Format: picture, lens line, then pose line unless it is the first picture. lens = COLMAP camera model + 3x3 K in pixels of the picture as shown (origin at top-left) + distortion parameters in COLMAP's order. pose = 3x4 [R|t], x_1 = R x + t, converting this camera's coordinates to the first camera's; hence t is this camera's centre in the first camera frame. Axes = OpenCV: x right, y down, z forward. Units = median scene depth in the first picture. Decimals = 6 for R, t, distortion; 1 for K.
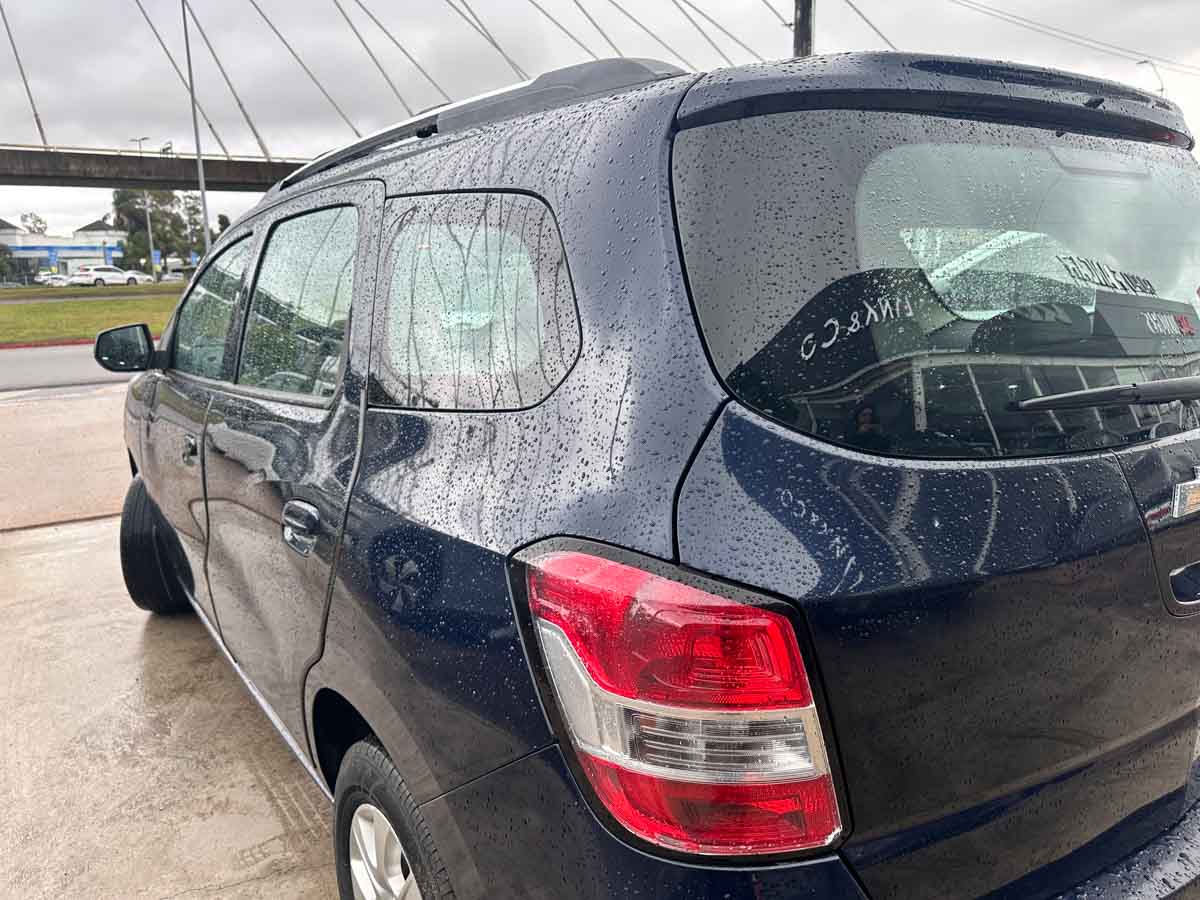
lens RADIAL K [[866.1, 0, 571.9], [0, 866.1, 434.9], [0, 0, 1]] dist [0.029910, -0.030579]
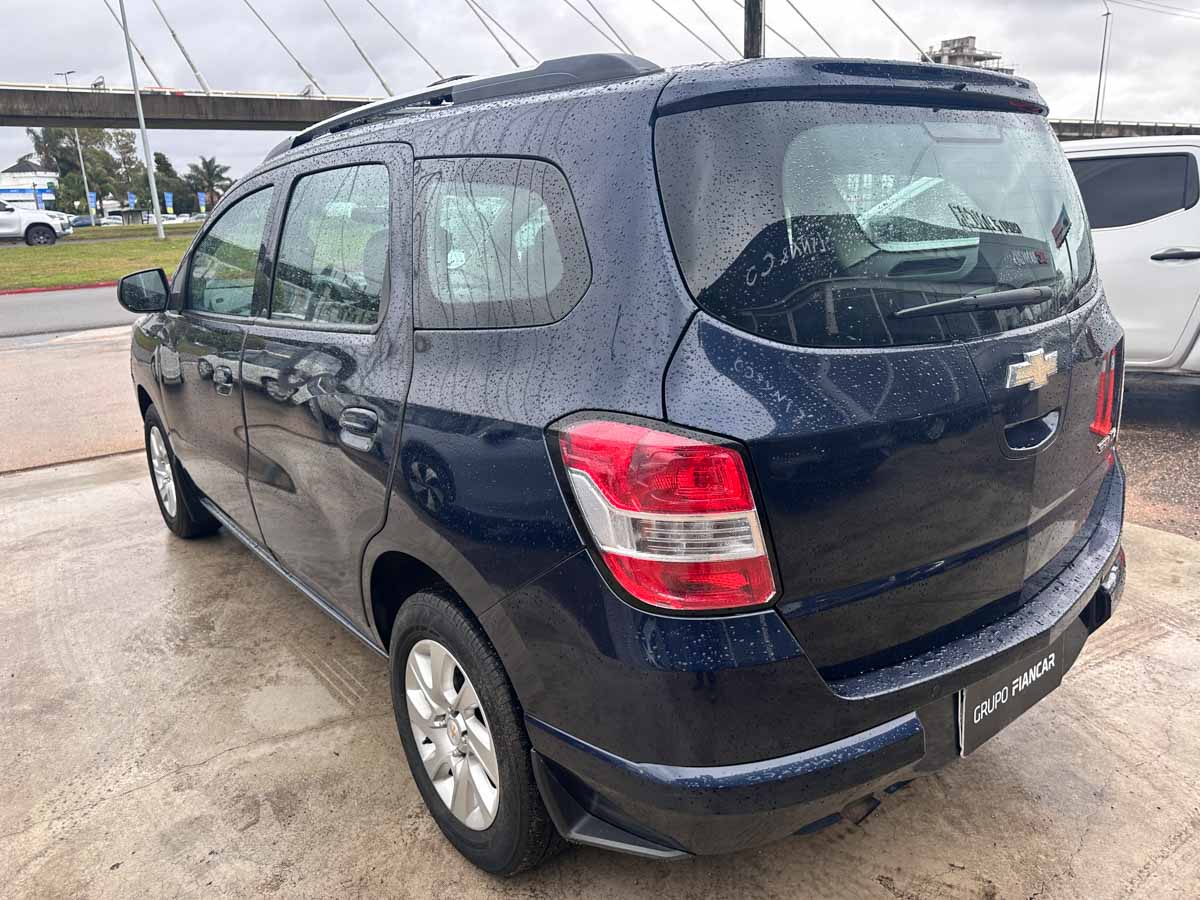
lens RADIAL K [[866.1, 0, 592.7], [0, 866.1, 451.5], [0, 0, 1]] dist [0.029910, -0.030579]
pose [[0.997106, -0.033532, 0.068236, -0.076843], [0.027428, 0.995698, 0.088504, 0.046115], [-0.070910, -0.086377, 0.993736, -0.342271]]
